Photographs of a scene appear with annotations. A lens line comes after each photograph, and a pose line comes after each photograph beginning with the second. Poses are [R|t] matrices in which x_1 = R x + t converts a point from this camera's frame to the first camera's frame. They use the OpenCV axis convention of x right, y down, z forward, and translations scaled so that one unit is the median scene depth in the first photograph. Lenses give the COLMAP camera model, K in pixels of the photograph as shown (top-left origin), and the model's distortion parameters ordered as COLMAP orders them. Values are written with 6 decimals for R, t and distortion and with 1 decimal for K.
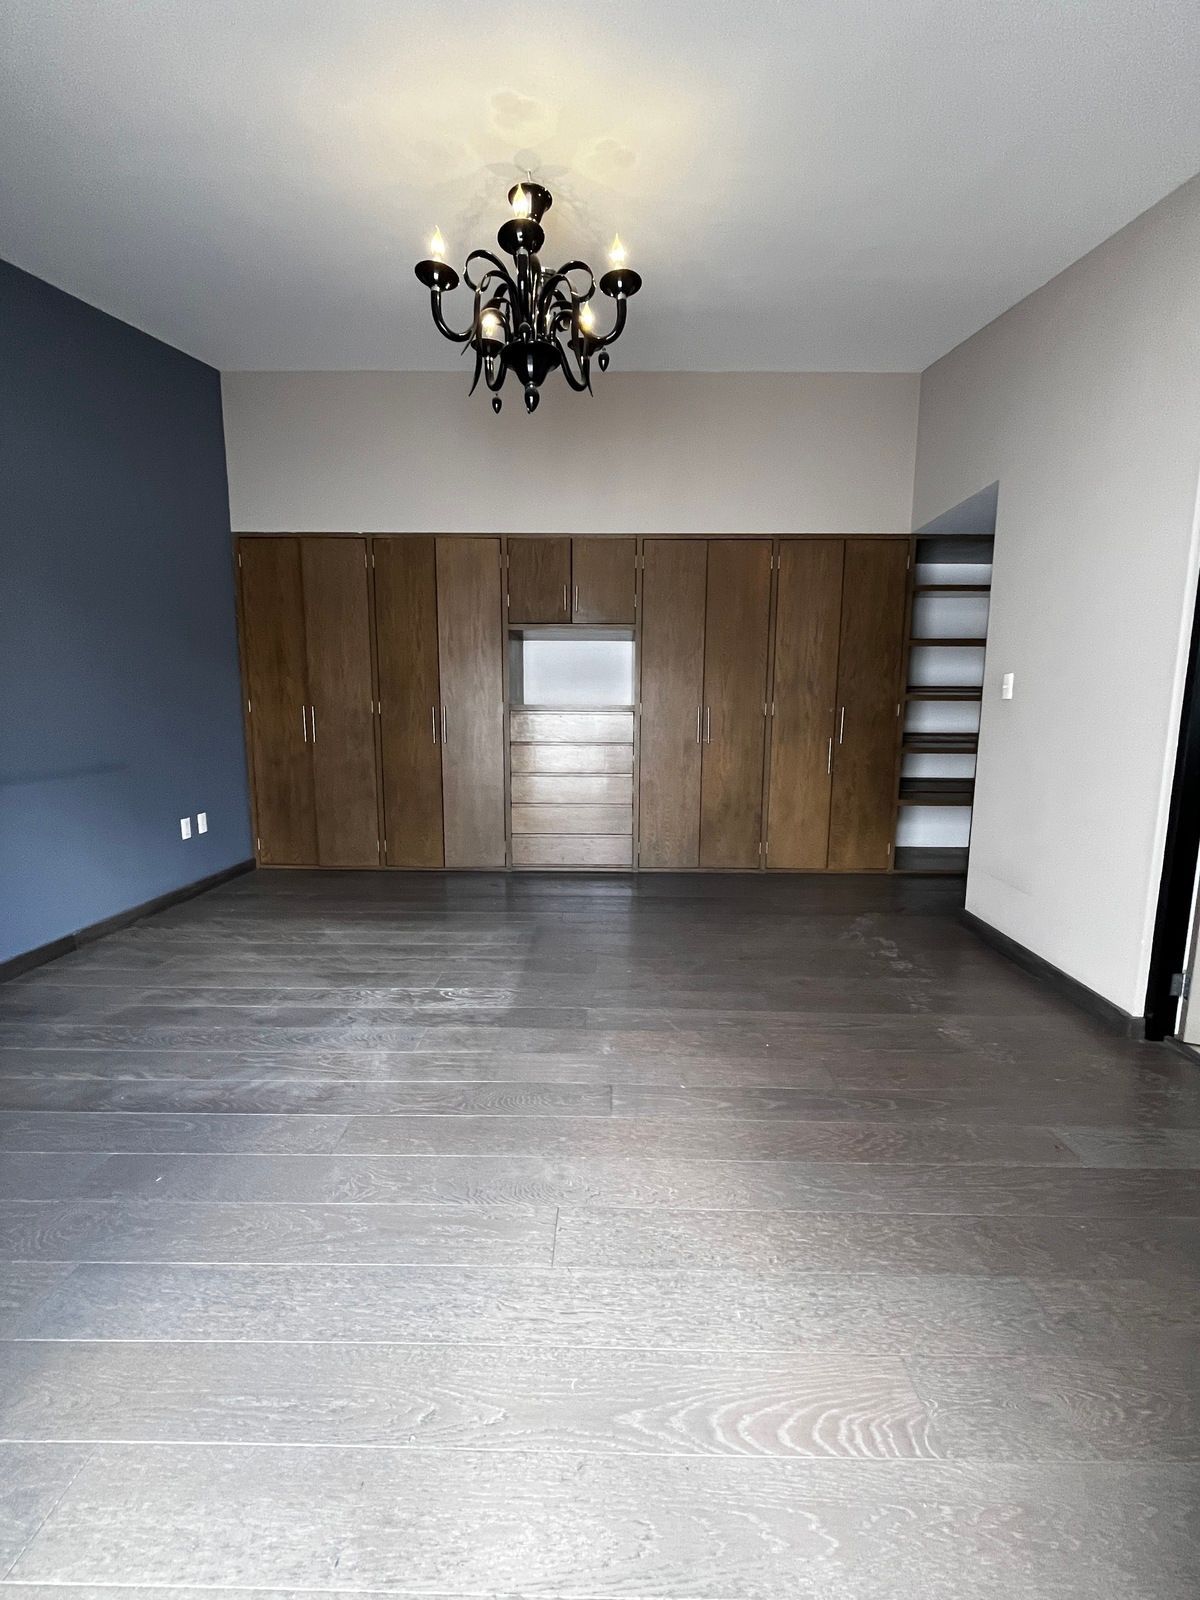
lens RADIAL K [[655.9, 0, 601.4], [0, 655.9, 795.2], [0, 0, 1]] dist [-0.004281, 0.000905]
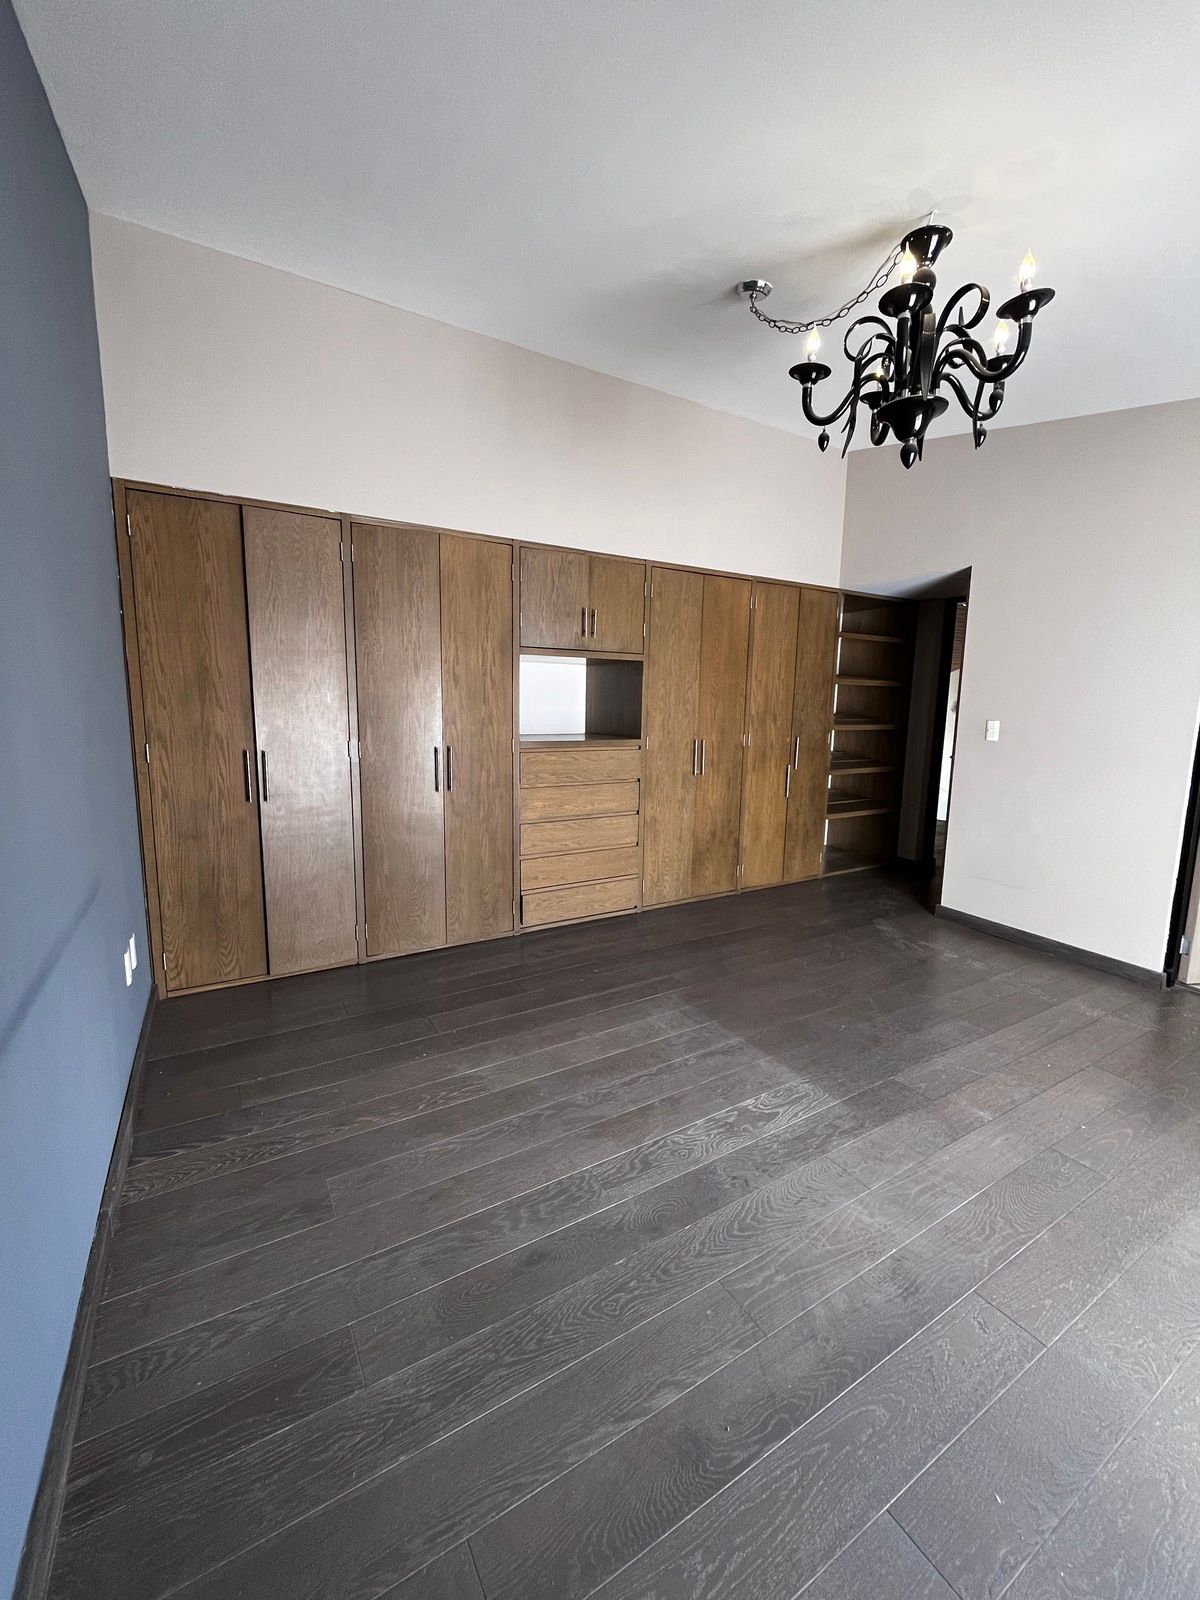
lens RADIAL K [[655.9, 0, 598.6], [0, 655.9, 795.6], [0, 0, 1]] dist [-0.004281, 0.000905]
pose [[0.848748, -0.068035, 0.524402, -0.565764], [0.059785, 0.997676, 0.032673, -0.100945], [-0.525407, 0.003620, 0.850844, 0.249672]]
